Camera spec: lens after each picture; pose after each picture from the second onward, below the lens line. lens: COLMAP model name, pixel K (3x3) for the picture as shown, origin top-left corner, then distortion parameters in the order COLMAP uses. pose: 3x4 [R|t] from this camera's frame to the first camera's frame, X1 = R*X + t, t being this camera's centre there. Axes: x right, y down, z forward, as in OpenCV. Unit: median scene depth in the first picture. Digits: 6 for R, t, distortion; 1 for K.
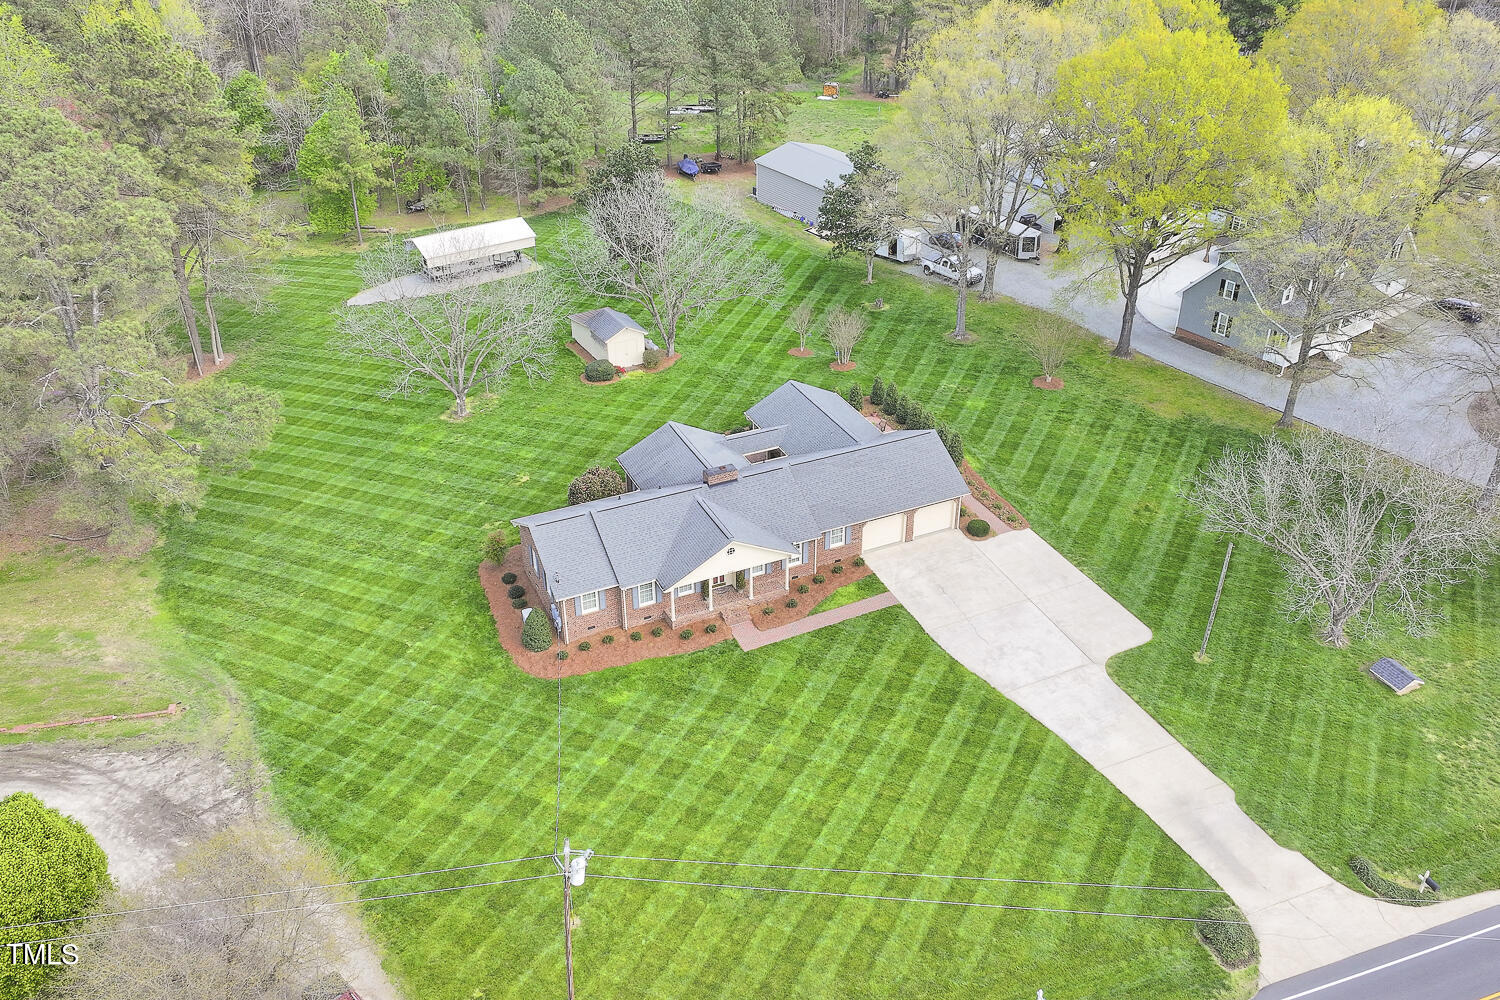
lens RADIAL K [[1263.1, 0, 758.9], [0, 1263.1, 495.2], [0, 0, 1]] dist [0.001654, -0.012487]
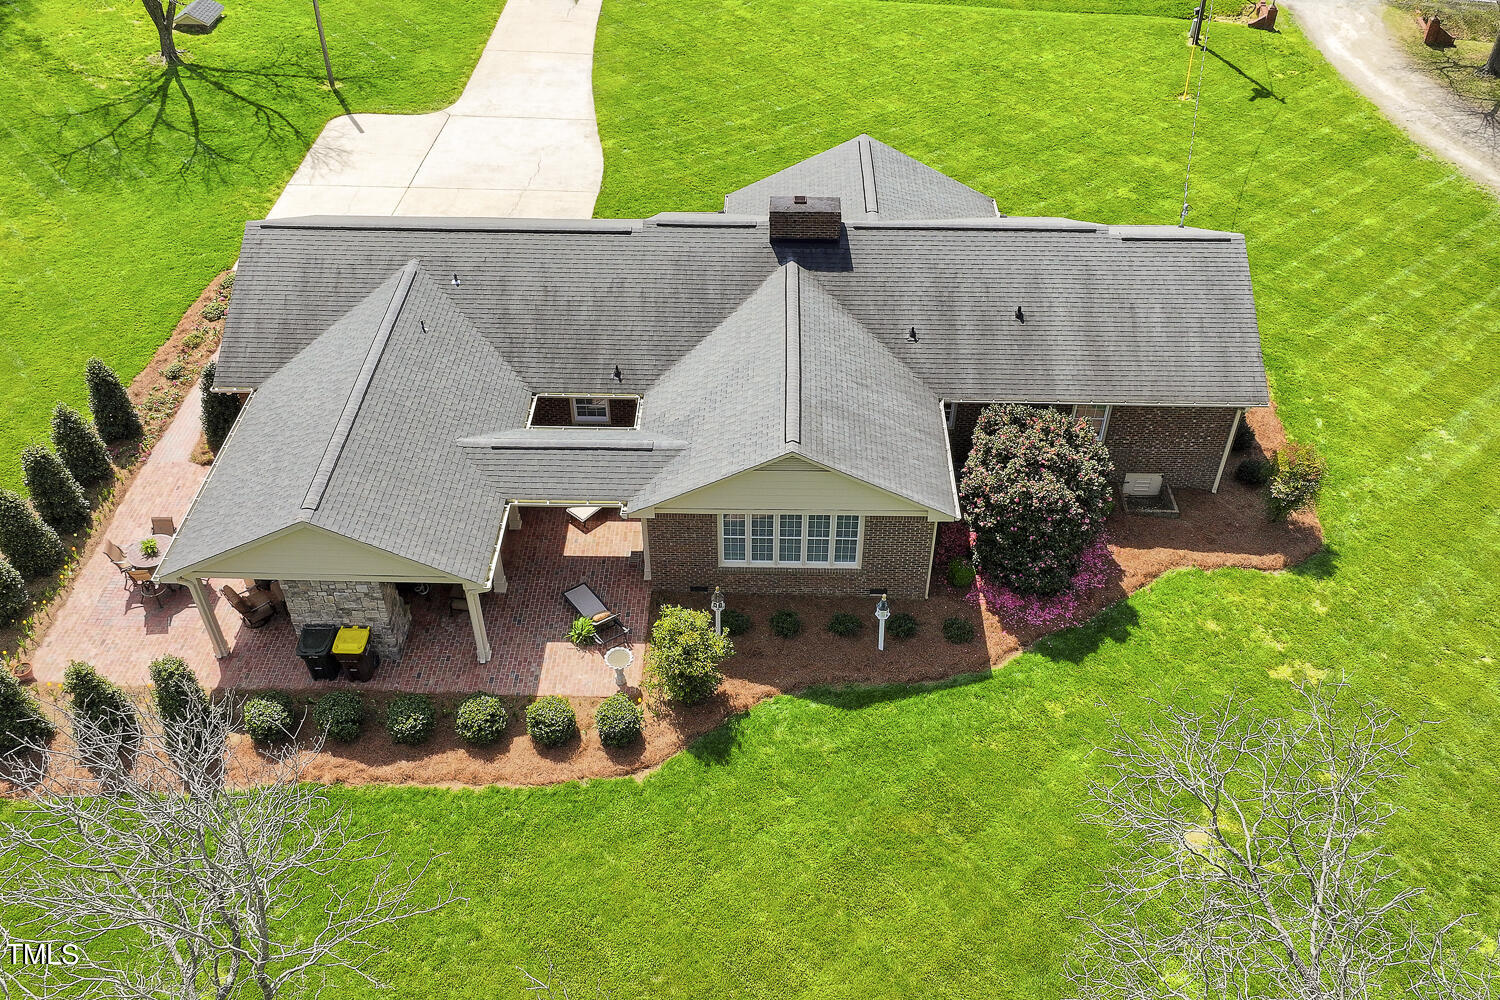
lens RADIAL K [[1263.1, 0, 757.7], [0, 1263.1, 491.6], [0, 0, 1]] dist [0.001654, -0.012487]
pose [[-0.897724, -0.292939, 0.329057, -0.204291], [0.220081, 0.348845, 0.910973, -0.417052], [-0.381649, 0.890221, -0.248697, 1.278139]]
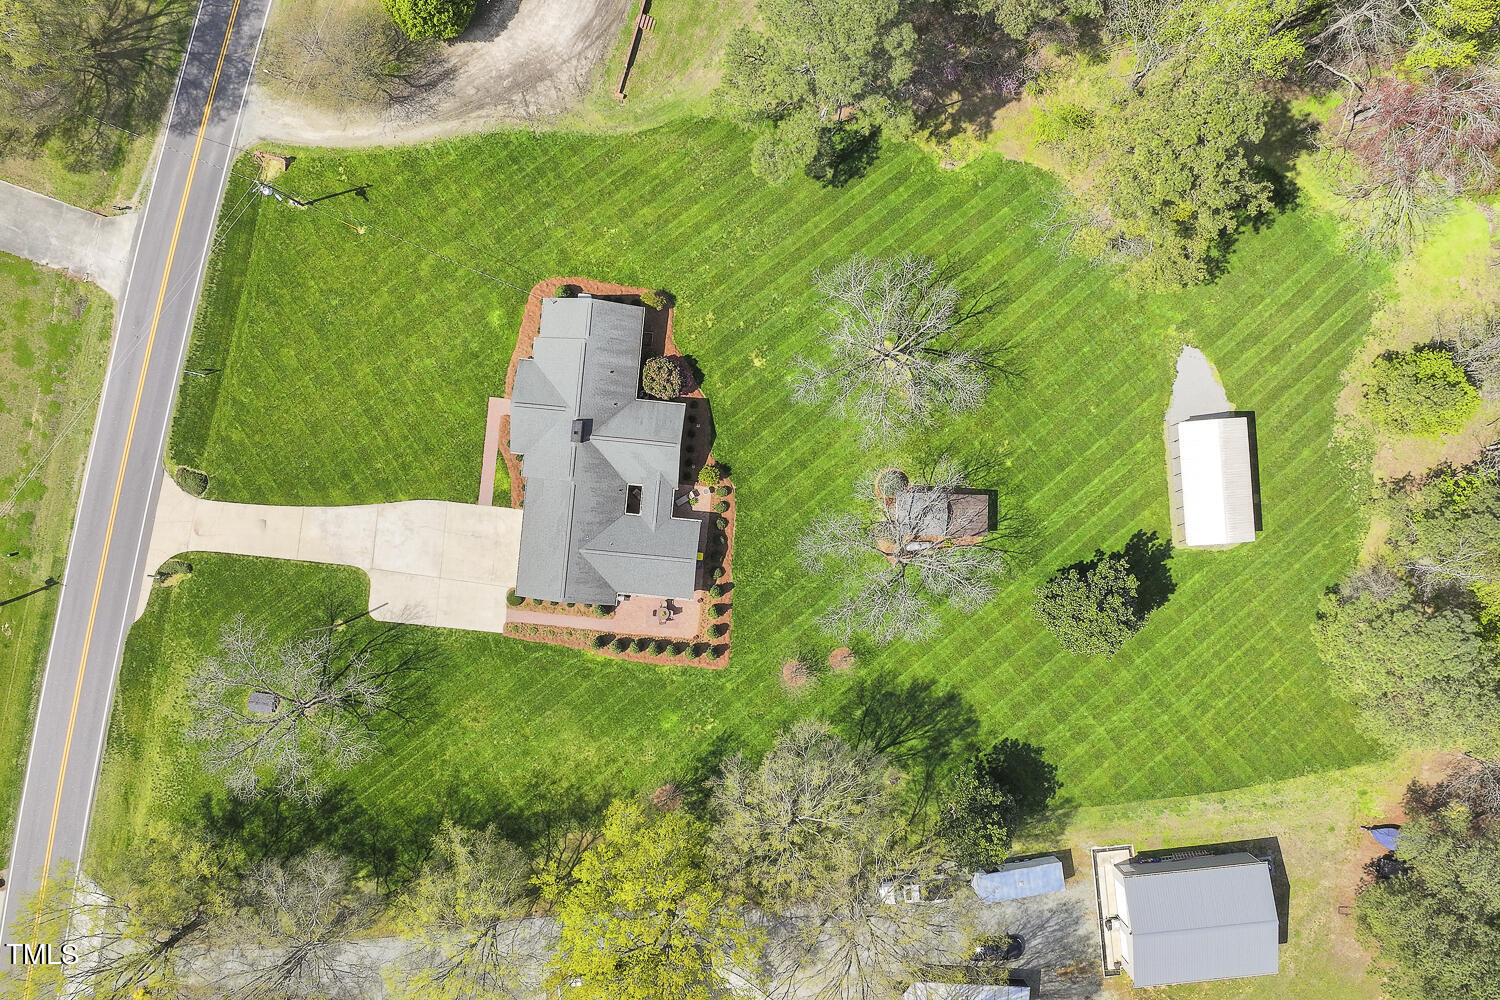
lens RADIAL K [[1263.1, 0, 745.9], [0, 1263.1, 487.5], [0, 0, 1]] dist [0.001654, -0.012487]
pose [[-0.509698, 0.860296, -0.009936, -0.063860], [-0.444907, -0.253673, 0.858899, -1.467013], [0.736387, 0.442200, 0.512048, 0.444799]]
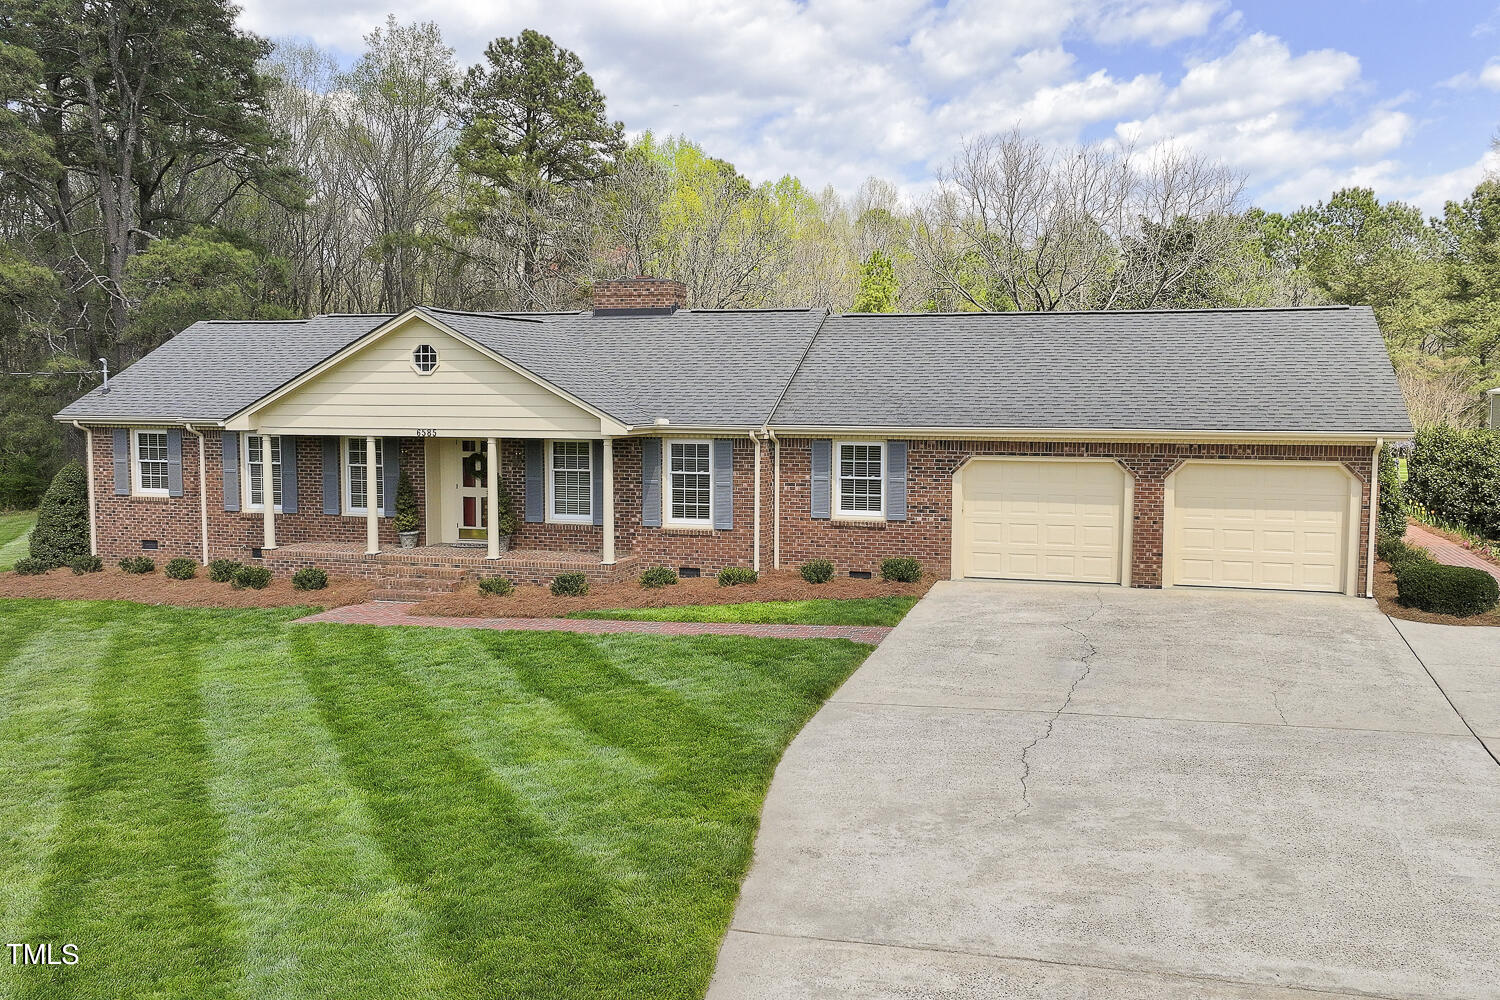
lens RADIAL K [[1263.1, 0, 781.2], [0, 1263.1, 497.6], [0, 0, 1]] dist [0.001654, -0.012487]
pose [[0.754400, 0.060563, -0.653615, 0.264746], [-0.341758, 0.886371, -0.312326, 0.147565], [0.560430, 0.458997, 0.689376, 0.839583]]
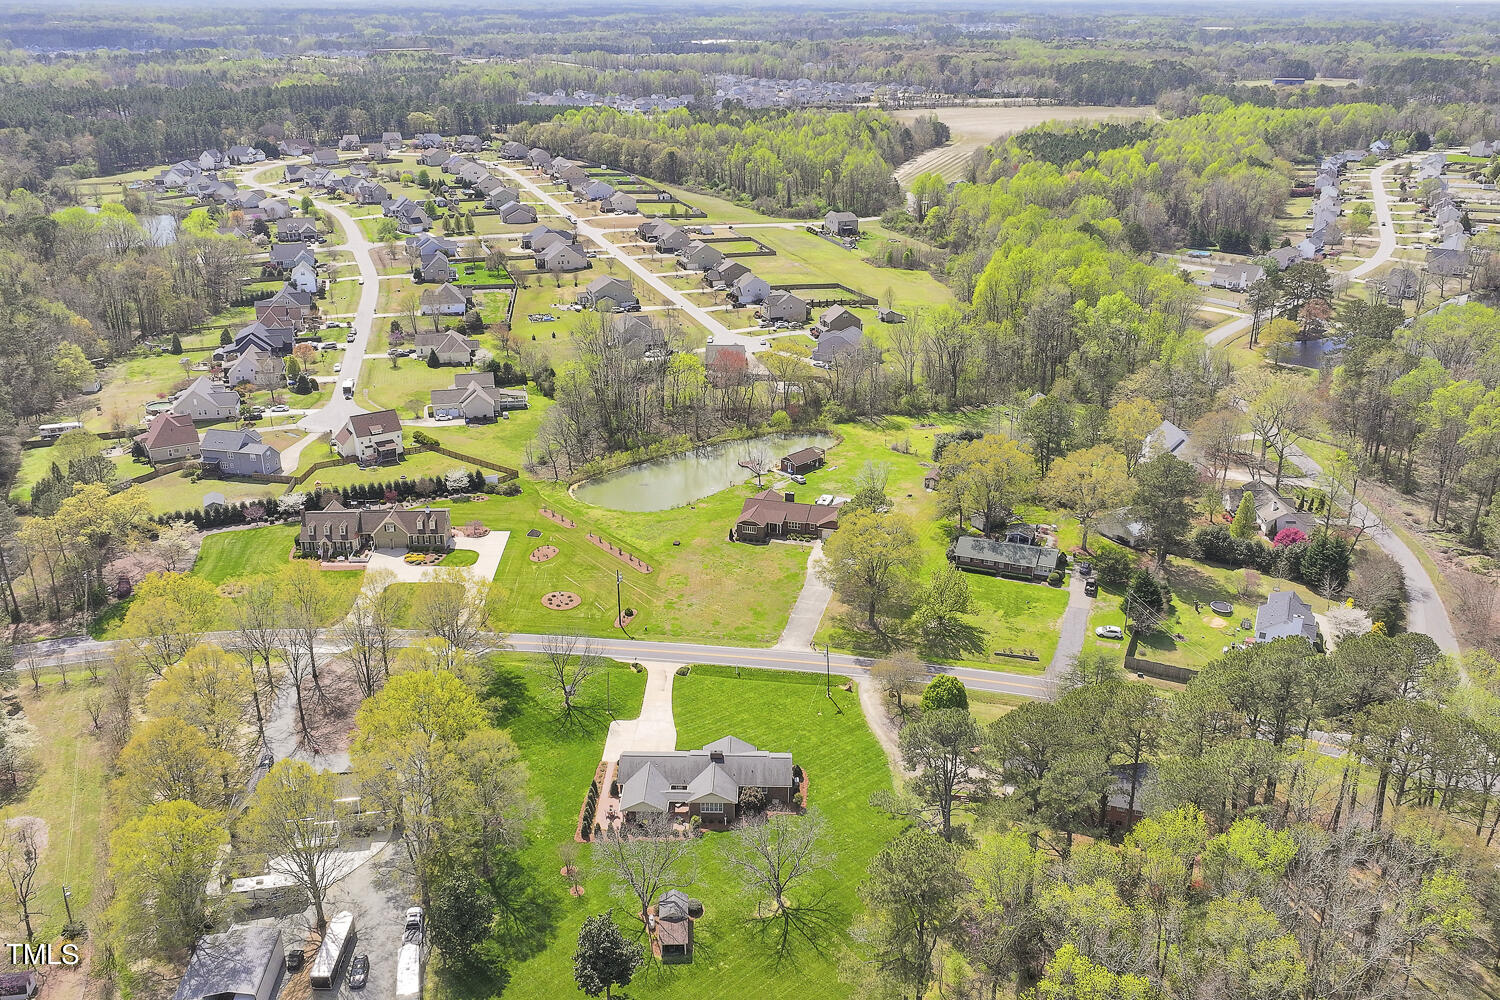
lens RADIAL K [[1263.1, 0, 763.7], [0, 1263.1, 504.0], [0, 0, 1]] dist [0.001654, -0.012487]
pose [[-0.900697, -0.172544, 0.398715, -1.137356], [0.213704, 0.623081, 0.752397, -2.420907], [-0.378253, 0.762888, -0.524334, 2.056261]]
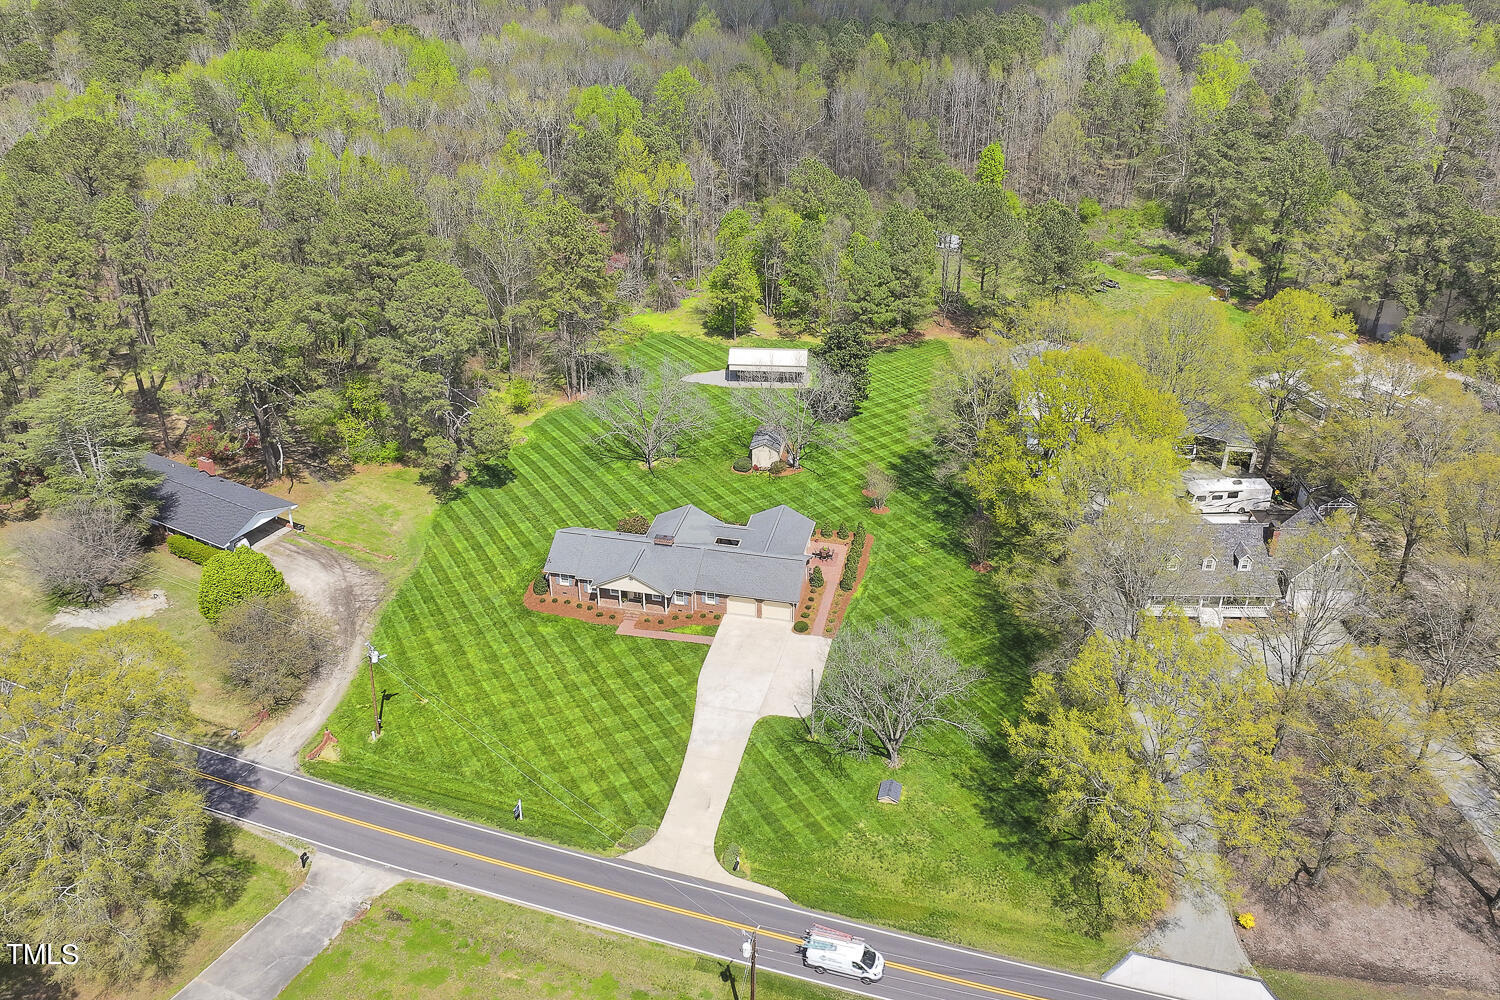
lens RADIAL K [[1263.1, 0, 757.6], [0, 1263.1, 491.9], [0, 0, 1]] dist [0.001654, -0.012487]
pose [[0.792466, 0.301297, -0.530300, 1.034522], [-0.316855, 0.946302, 0.064155, -0.245483], [0.521153, 0.117188, 0.845379, -0.438965]]
